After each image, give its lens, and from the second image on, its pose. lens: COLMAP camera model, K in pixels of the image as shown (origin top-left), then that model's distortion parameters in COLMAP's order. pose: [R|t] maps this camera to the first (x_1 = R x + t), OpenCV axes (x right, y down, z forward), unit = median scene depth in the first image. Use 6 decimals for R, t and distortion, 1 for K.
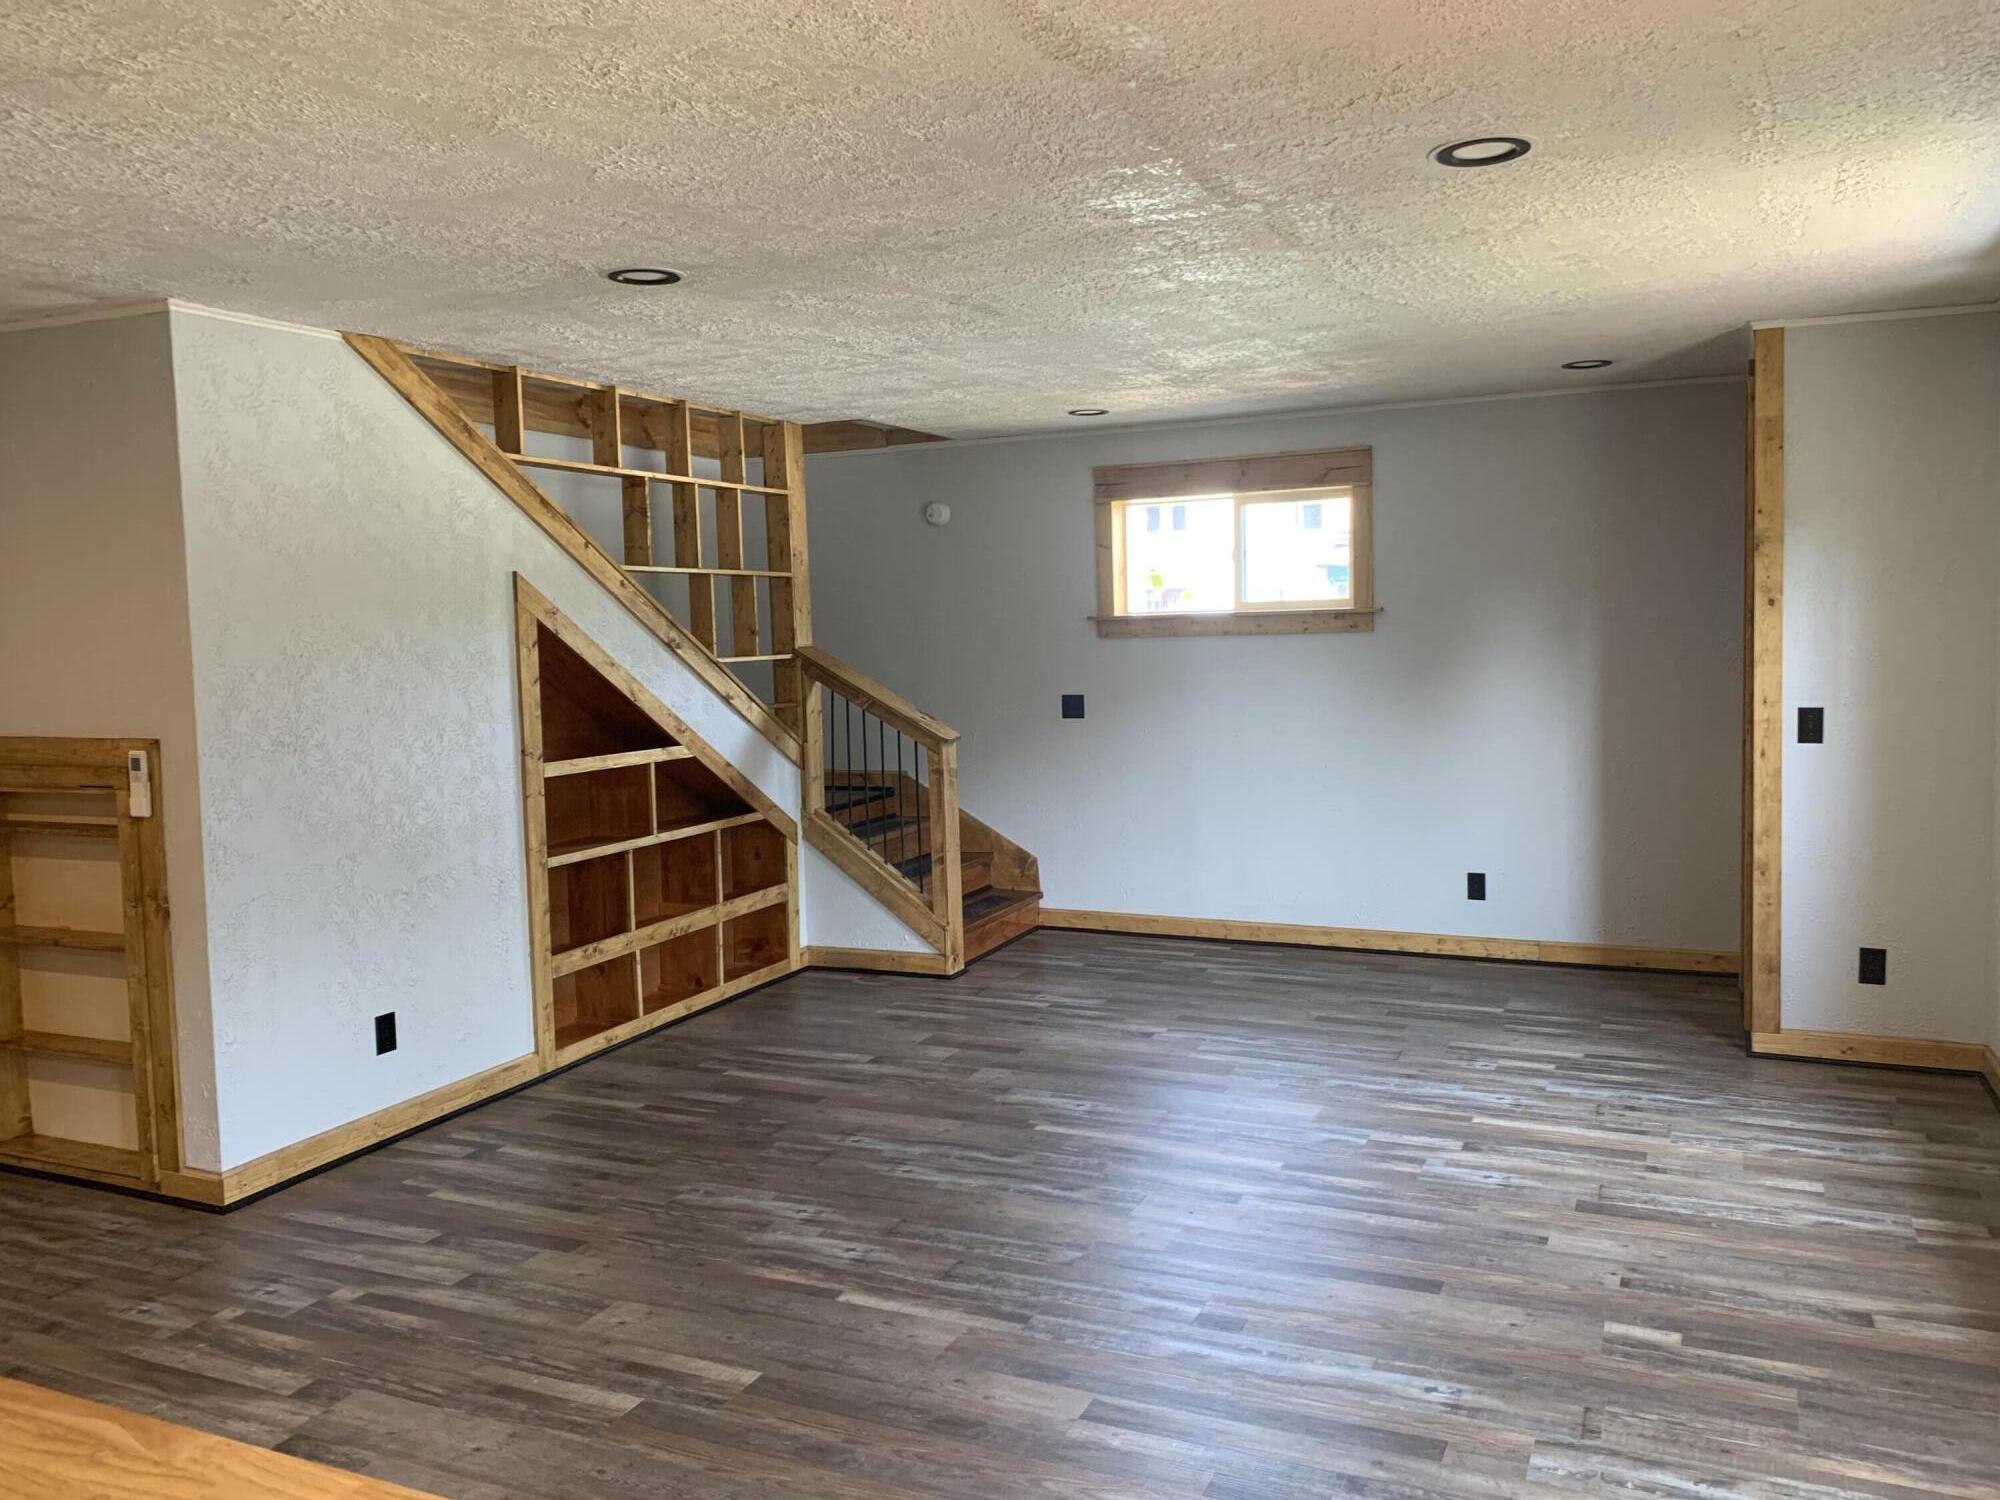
lens RADIAL K [[1534.2, 0, 1019.9], [0, 1534.2, 742.5], [0, 0, 1]] dist [0.025621, -0.037236]
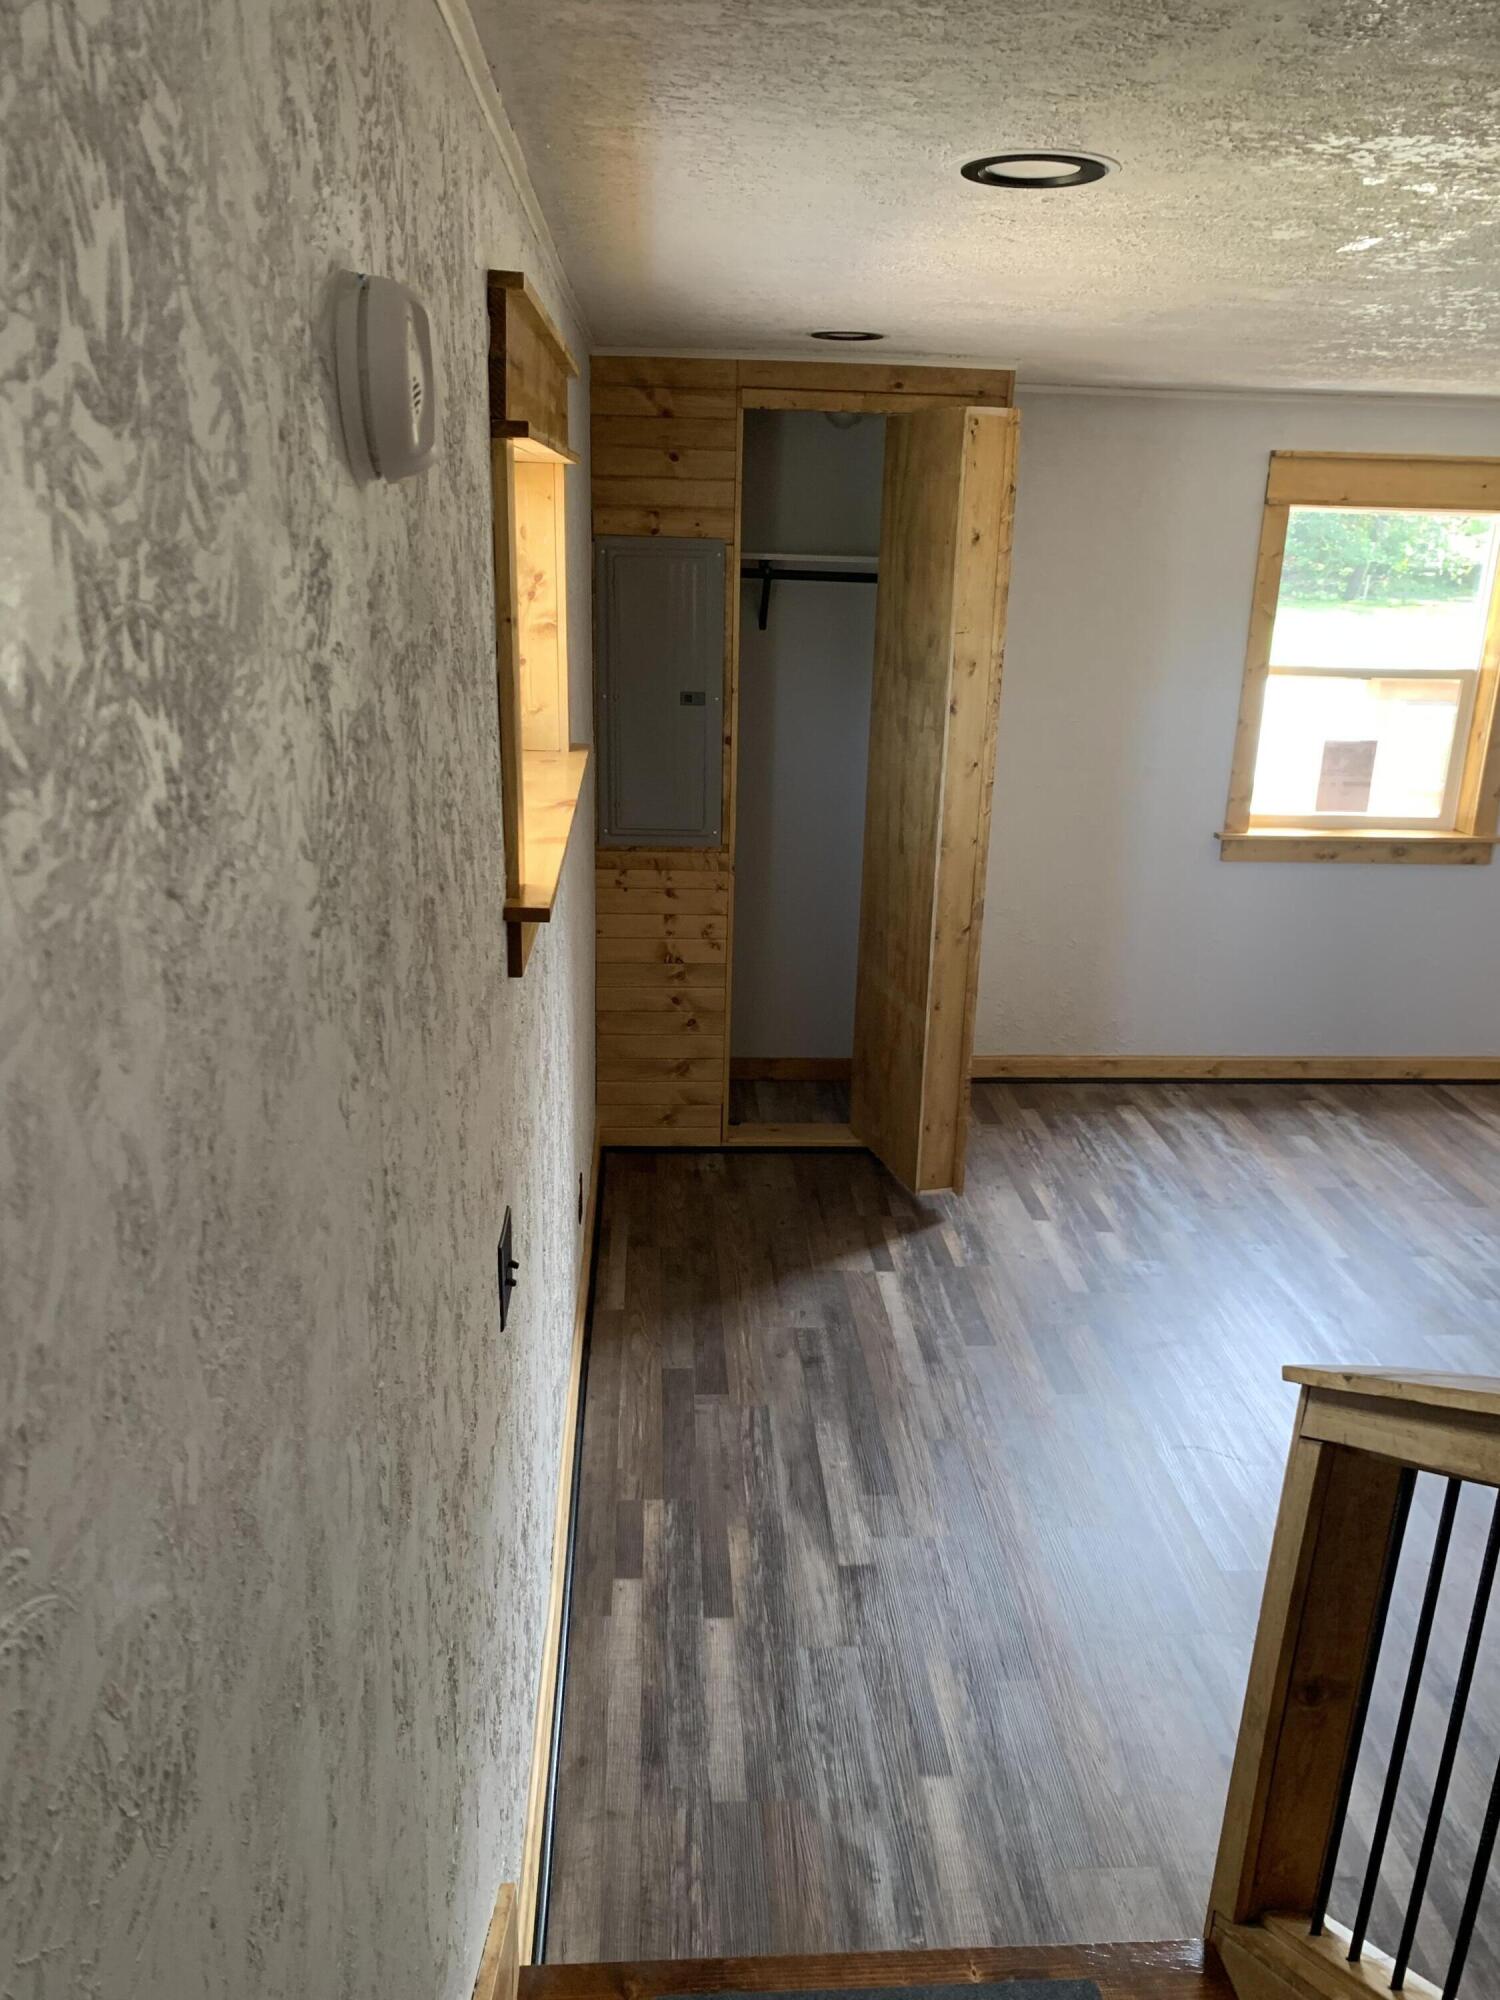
lens RADIAL K [[1534.2, 0, 760.3], [0, 1534.2, 1017.5], [0, 0, 1]] dist [0.025621, -0.037236]
pose [[-0.469057, -0.263982, 0.842792, -0.388223], [0.057365, 0.943161, 0.327347, -0.294498], [-0.881303, 0.201891, -0.427253, 2.121947]]
